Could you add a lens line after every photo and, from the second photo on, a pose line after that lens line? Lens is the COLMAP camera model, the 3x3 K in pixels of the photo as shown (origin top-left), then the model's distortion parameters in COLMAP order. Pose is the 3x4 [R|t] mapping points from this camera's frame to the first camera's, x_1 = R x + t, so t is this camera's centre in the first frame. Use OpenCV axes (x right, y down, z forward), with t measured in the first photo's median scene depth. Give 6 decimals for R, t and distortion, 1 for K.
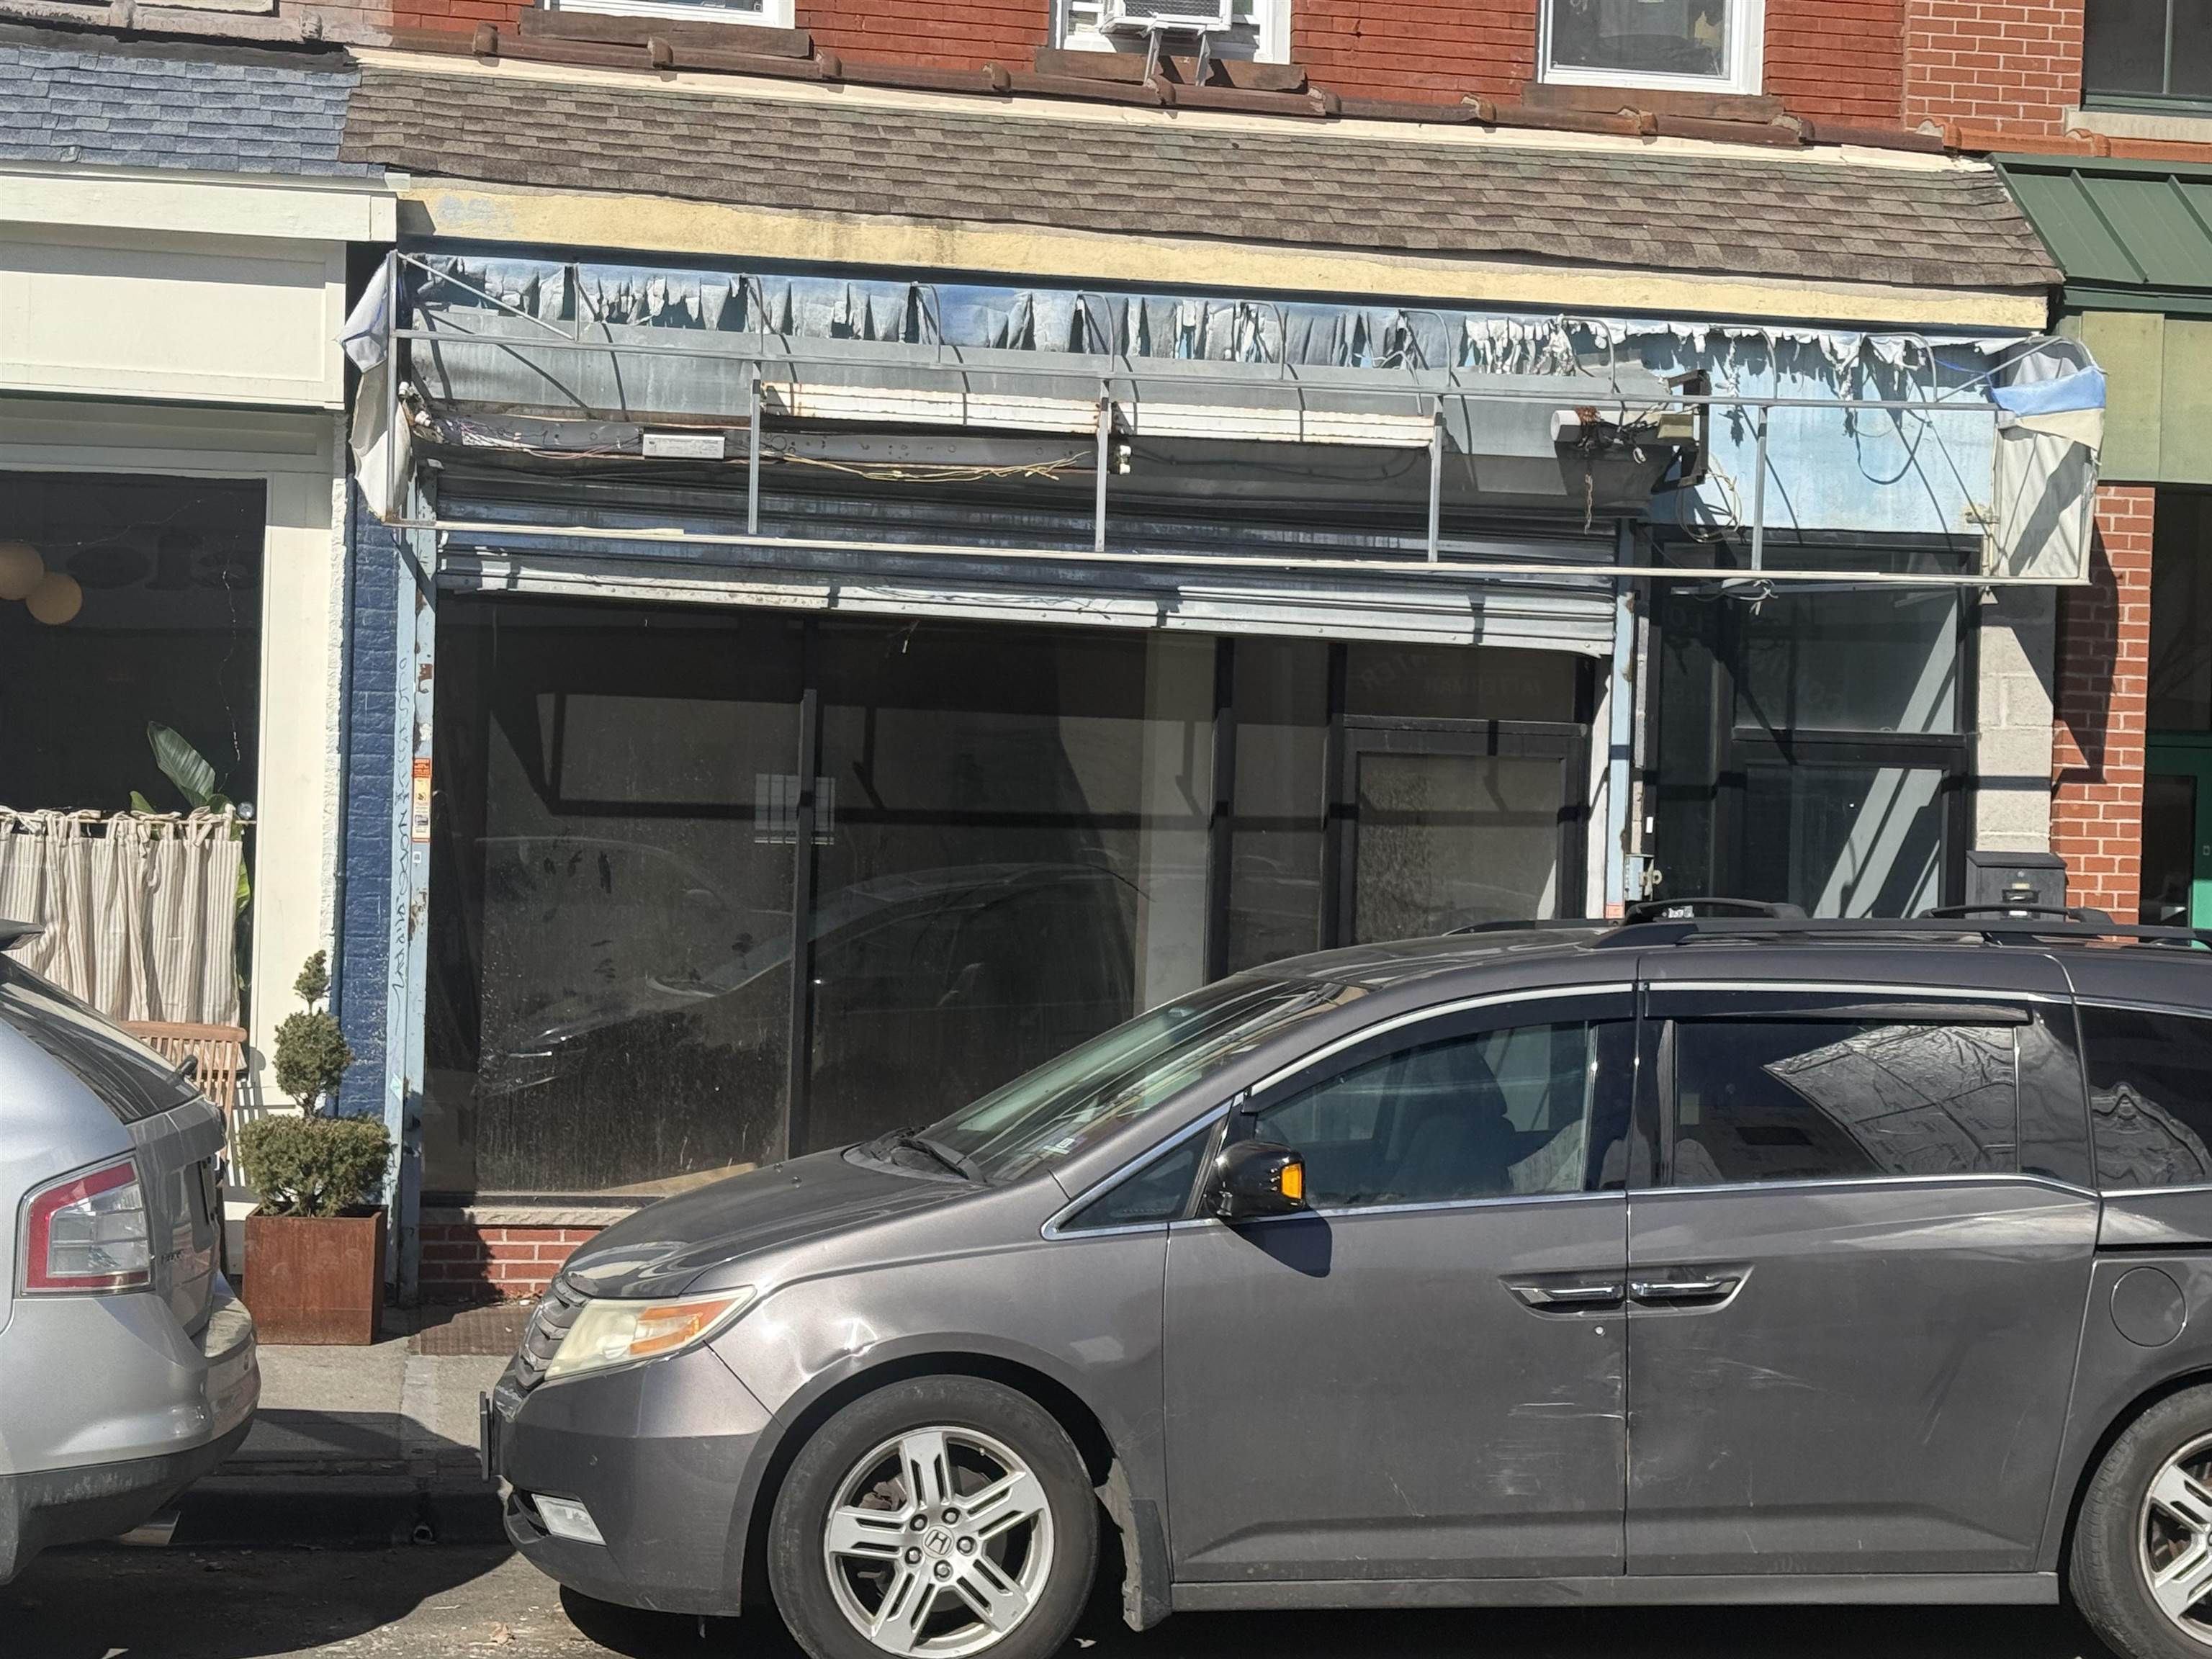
lens RADIAL K [[3538.5, 0, 1157.0], [0, 3538.5, 830.4], [0, 0, 1]] dist [0.099003, -0.026000]
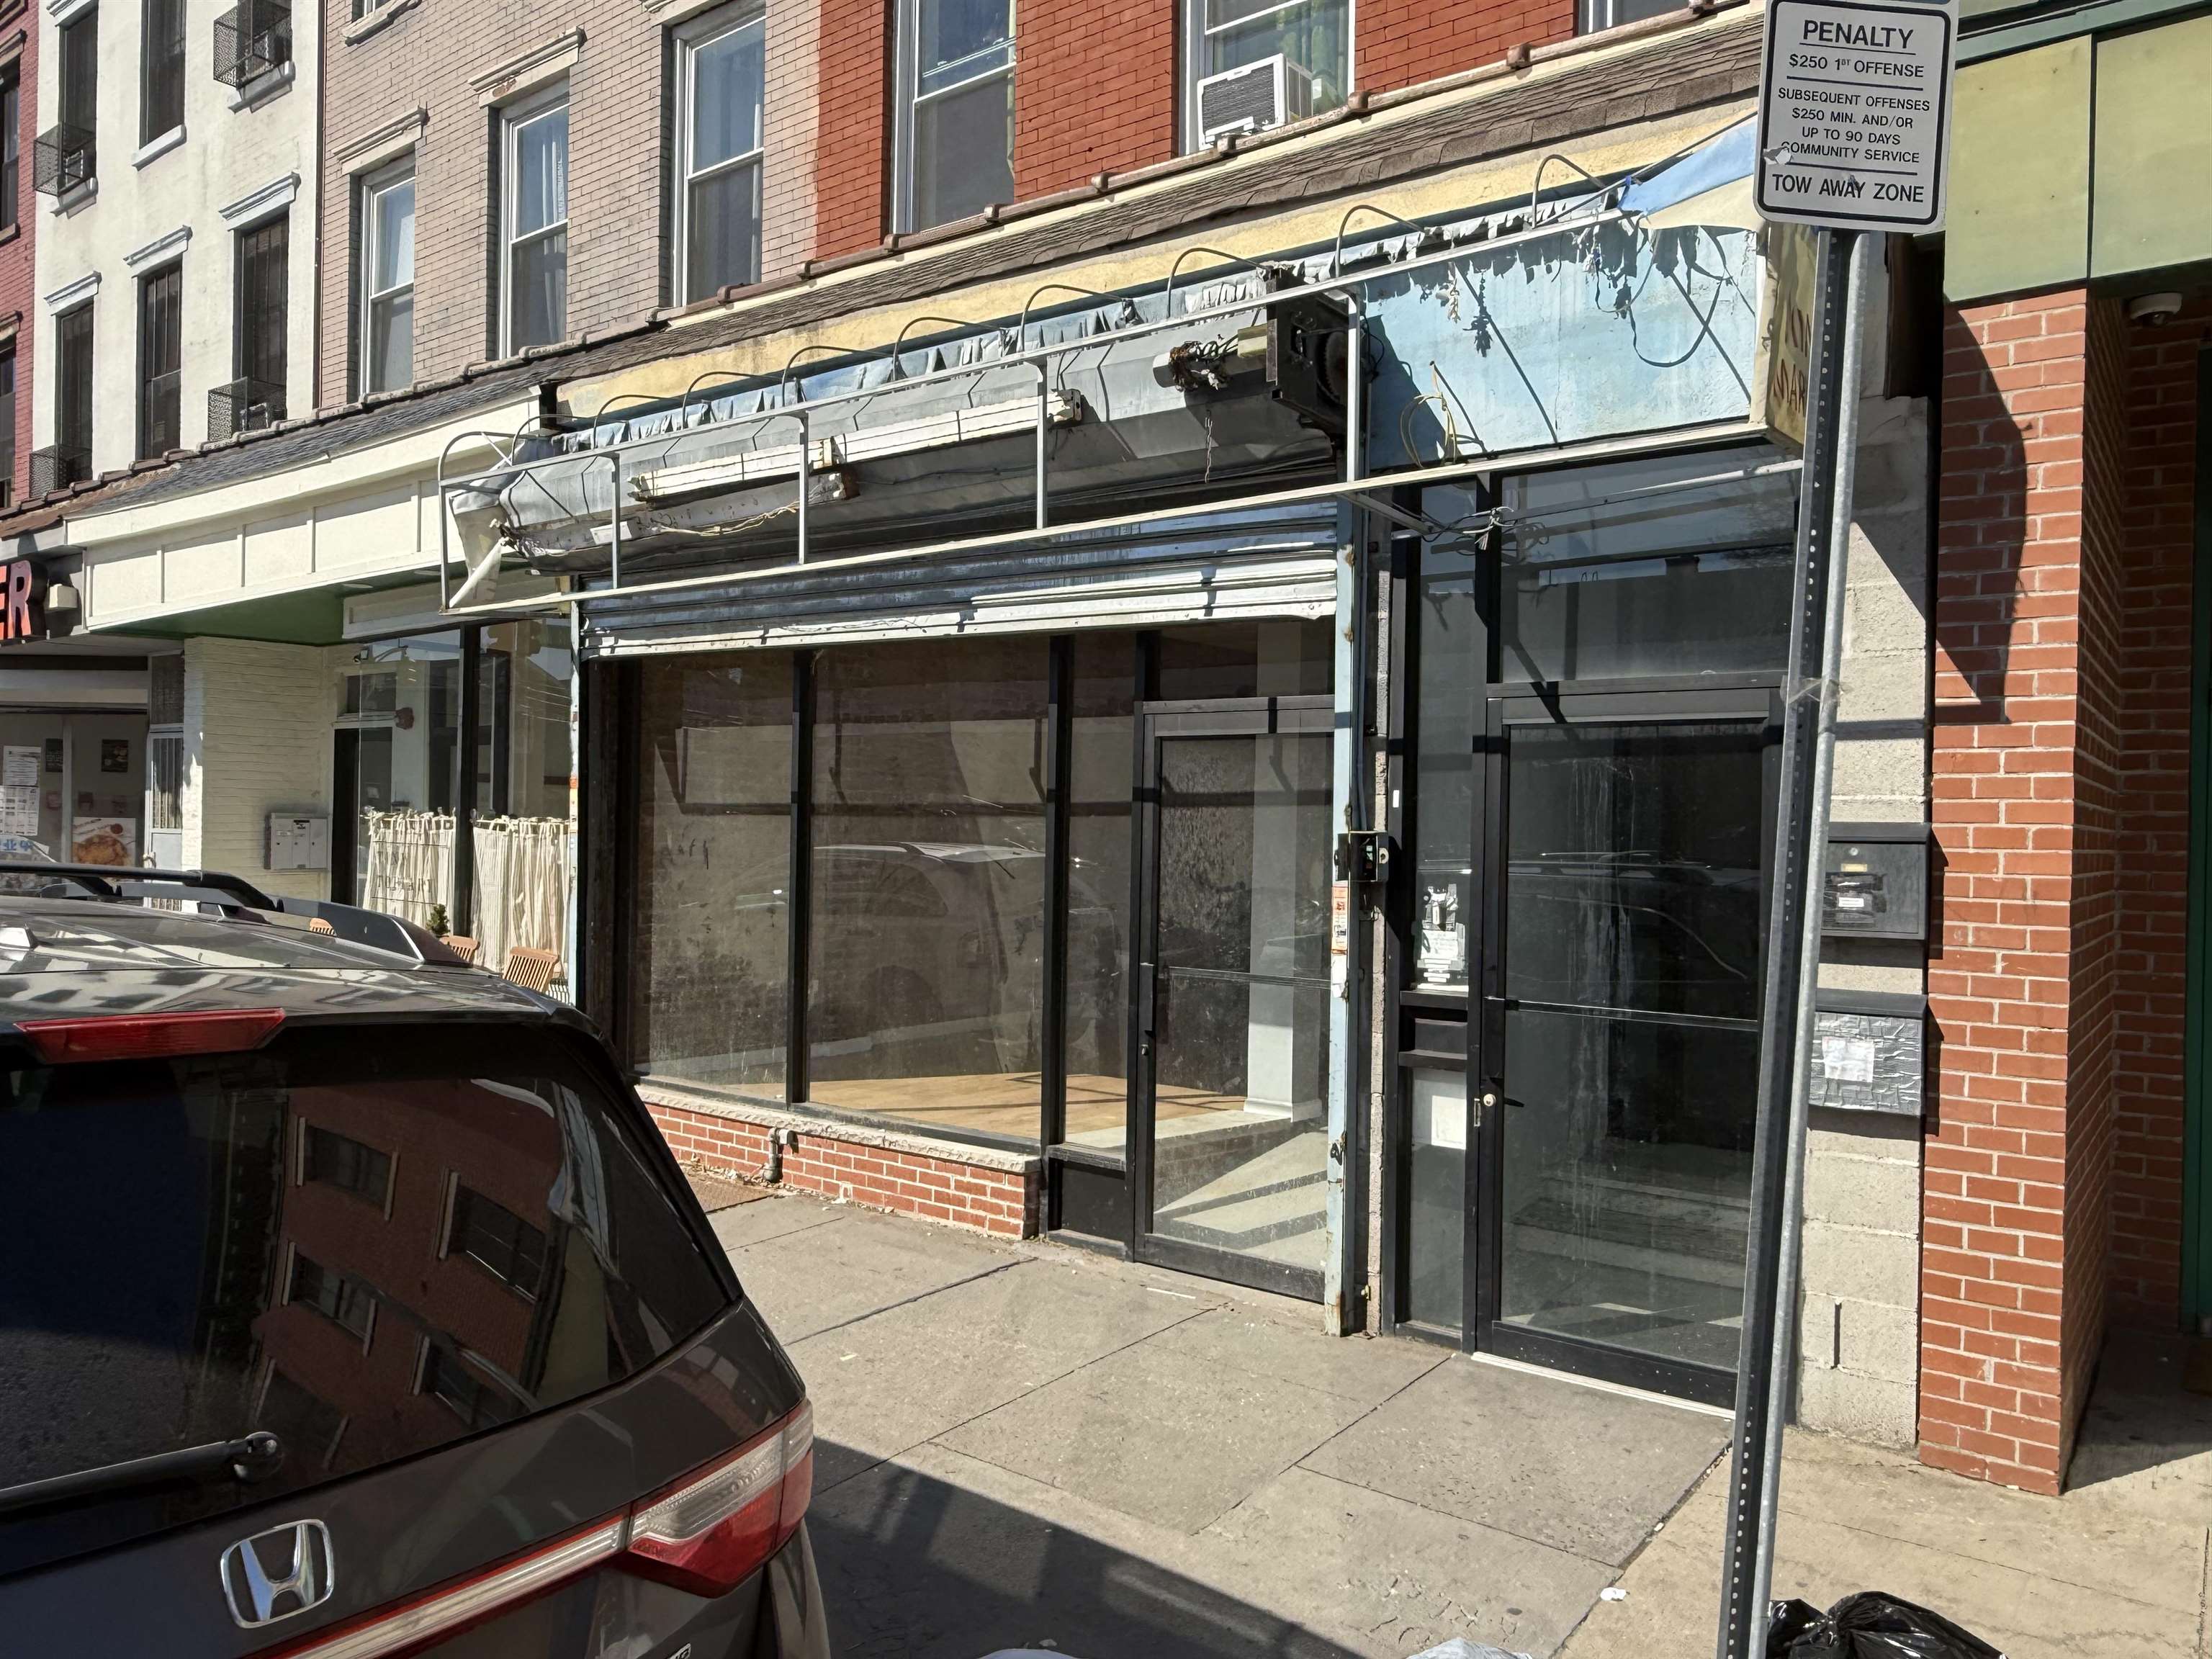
lens RADIAL K [[1532.4, 0, 1109.9], [0, 1532.4, 834.7], [0, 0, 1]] dist [-0.018217, 0.010122]
pose [[0.672533, -0.014025, -0.739934, 0.397703], [0.001813, 0.999849, -0.017304, 0.014901], [0.740065, 0.010295, 0.672457, 0.716927]]
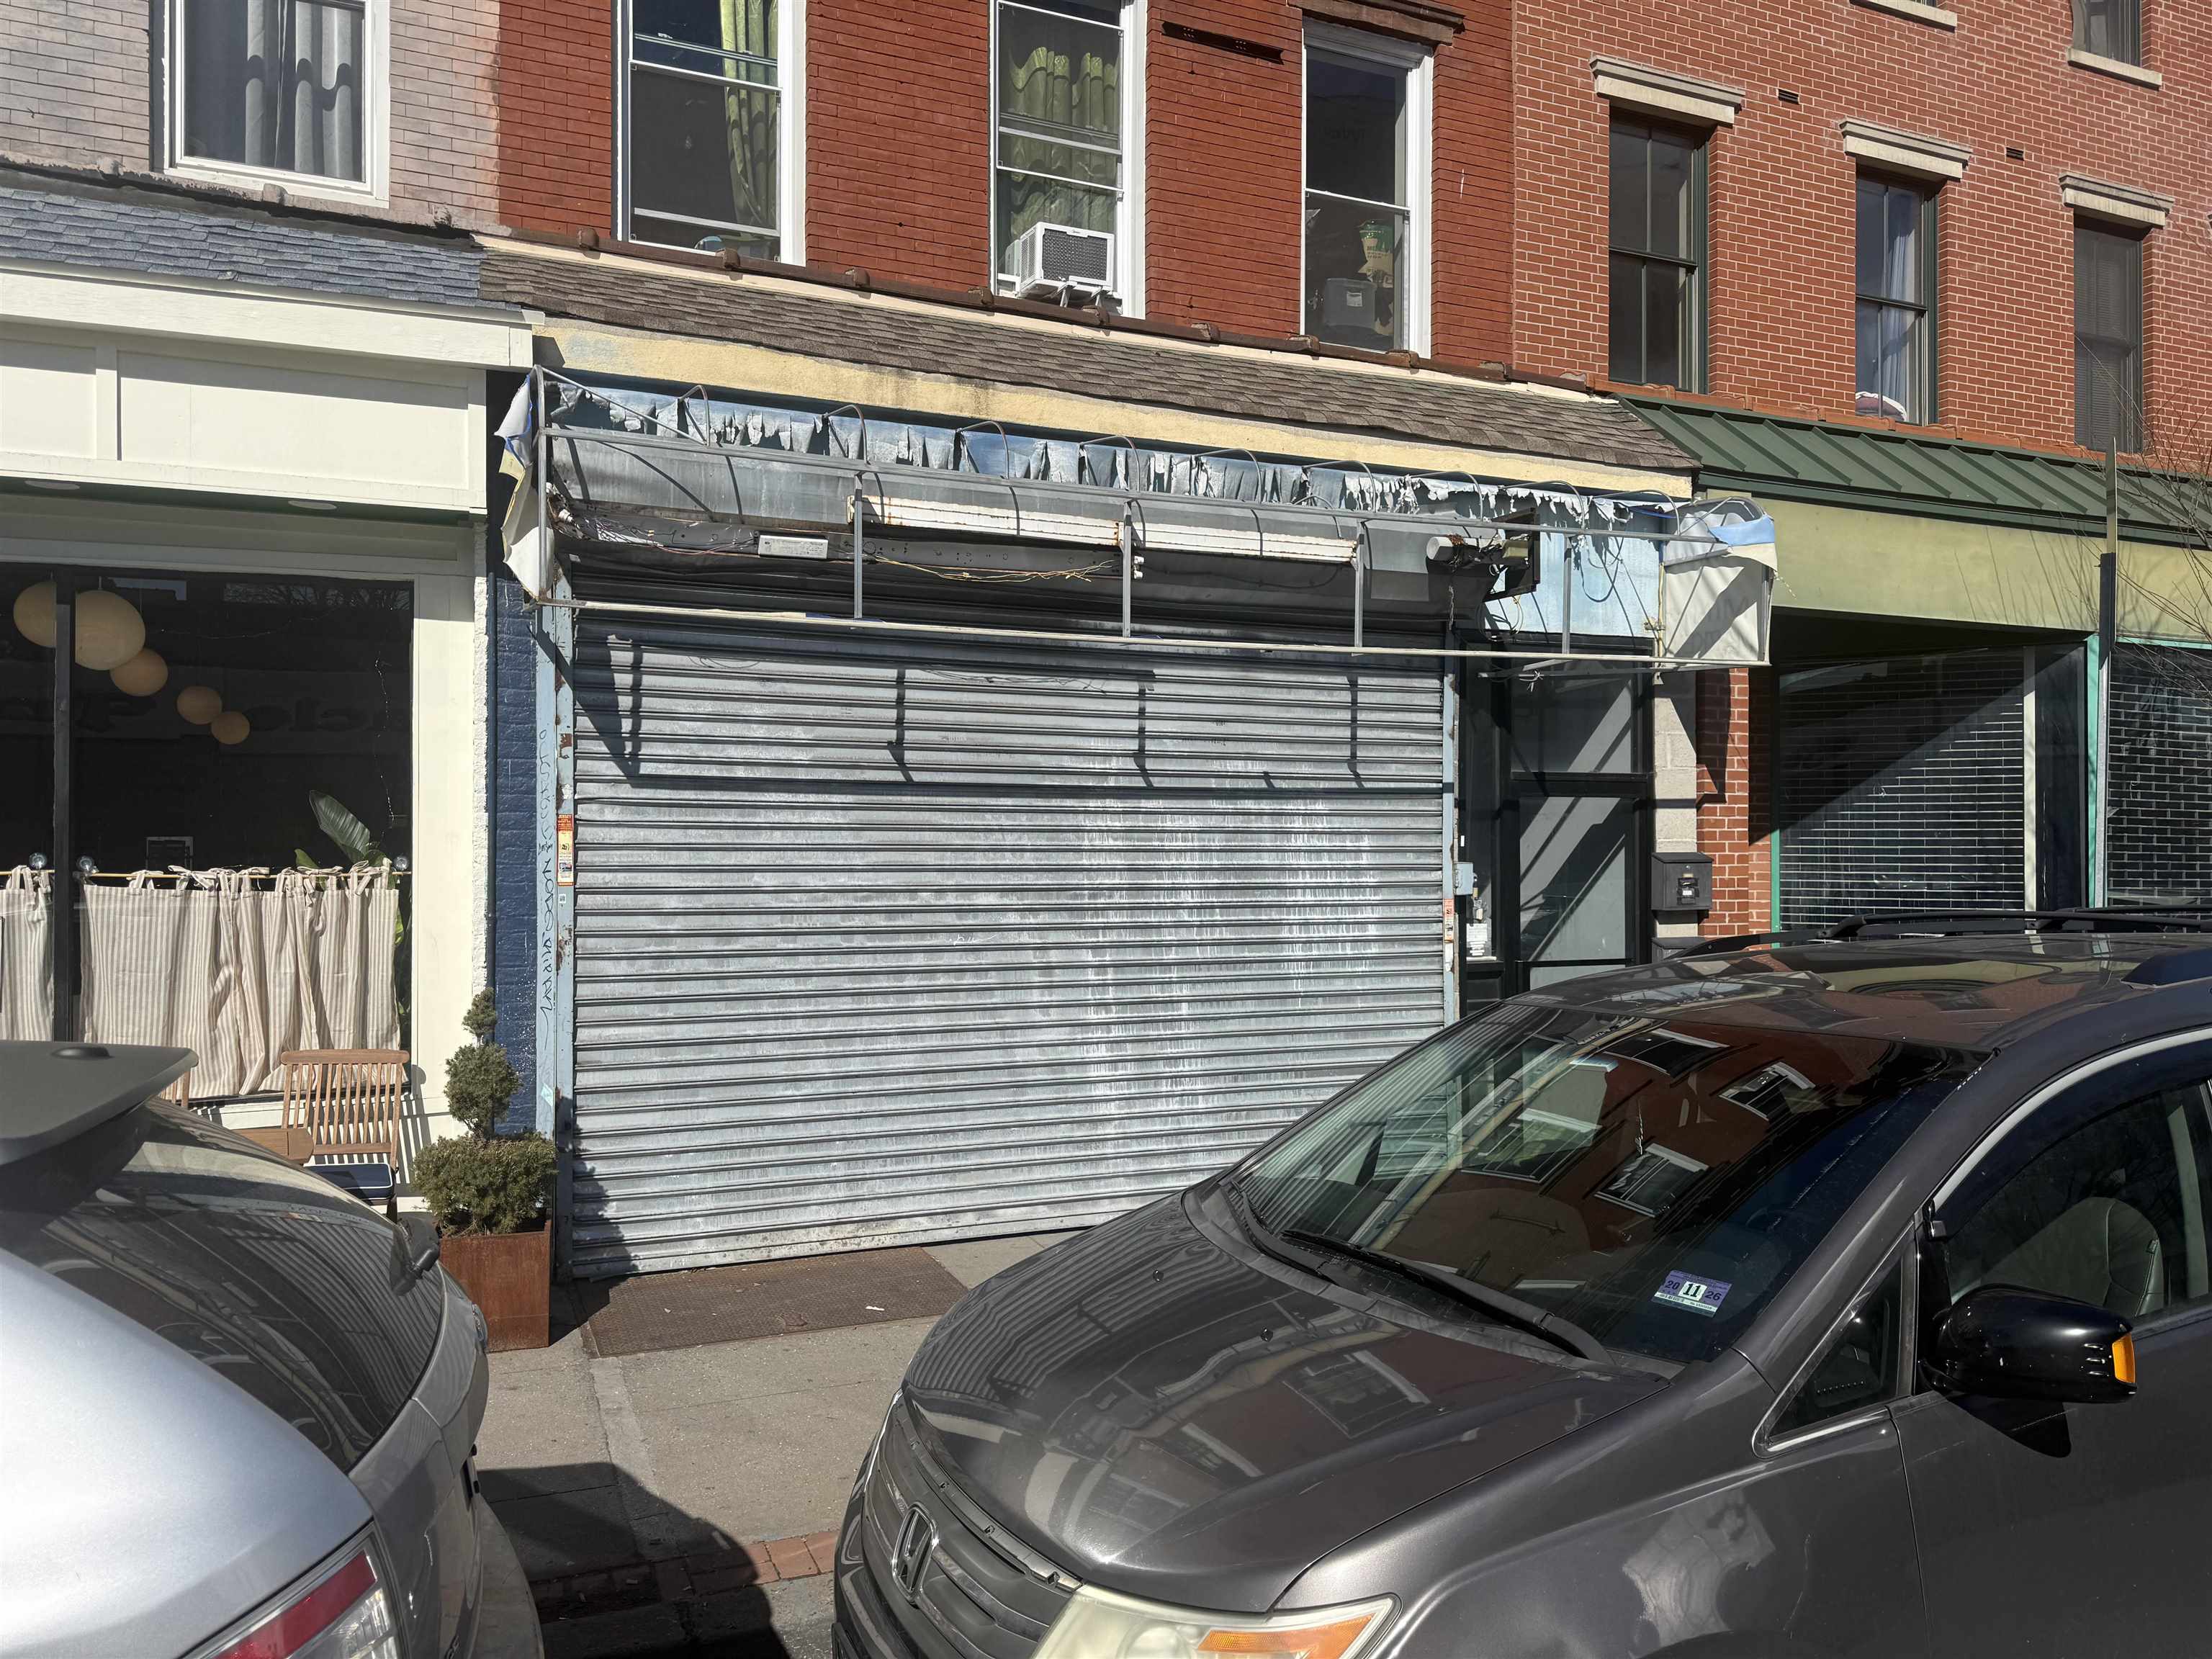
lens RADIAL K [[1528.9, 0, 1103.1], [0, 1528.9, 835.8], [0, 0, 1]] dist [0.086000, -0.153676]
pose [[0.977858, -0.027983, 0.207391, -0.134884], [0.029279, 0.999566, -0.003184, -0.006218], [-0.207212, 0.009186, 0.978253, 0.451915]]
